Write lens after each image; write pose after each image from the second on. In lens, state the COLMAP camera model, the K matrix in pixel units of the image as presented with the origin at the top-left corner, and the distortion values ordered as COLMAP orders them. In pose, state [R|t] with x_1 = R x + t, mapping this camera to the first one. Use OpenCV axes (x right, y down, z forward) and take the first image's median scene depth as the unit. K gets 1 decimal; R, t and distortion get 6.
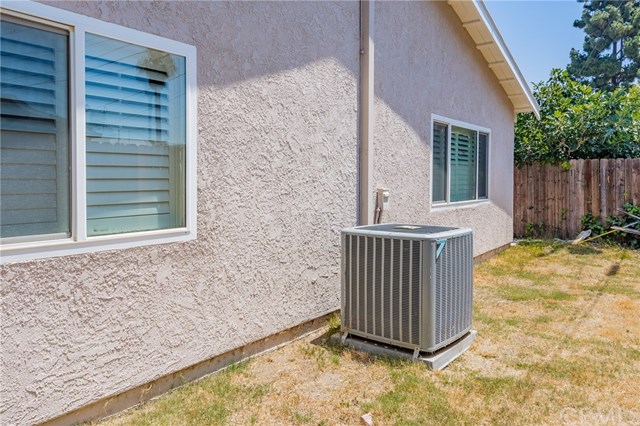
lens RADIAL K [[455.5, 0, 327.3], [0, 455.5, 194.5], [0, 0, 1]] dist [0.016925, -0.010927]
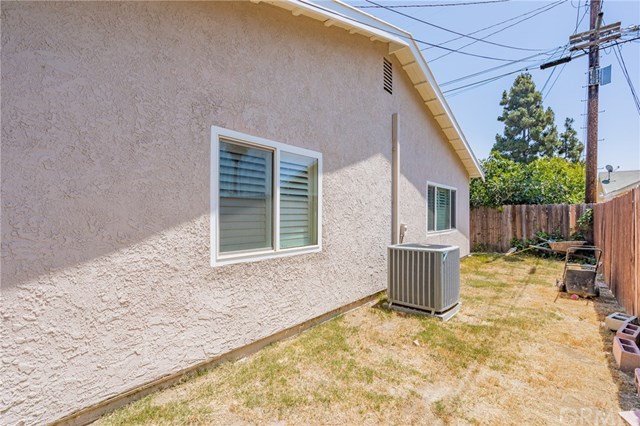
lens RADIAL K [[291.4, 0, 321.0], [0, 291.4, 216.6], [0, 0, 1]] dist [0.000321, -0.000284]
pose [[0.999074, -0.000422, -0.043023, -0.191498], [-0.000695, 0.999663, -0.025950, -0.013646], [0.043020, 0.025956, 0.998737, -0.203078]]
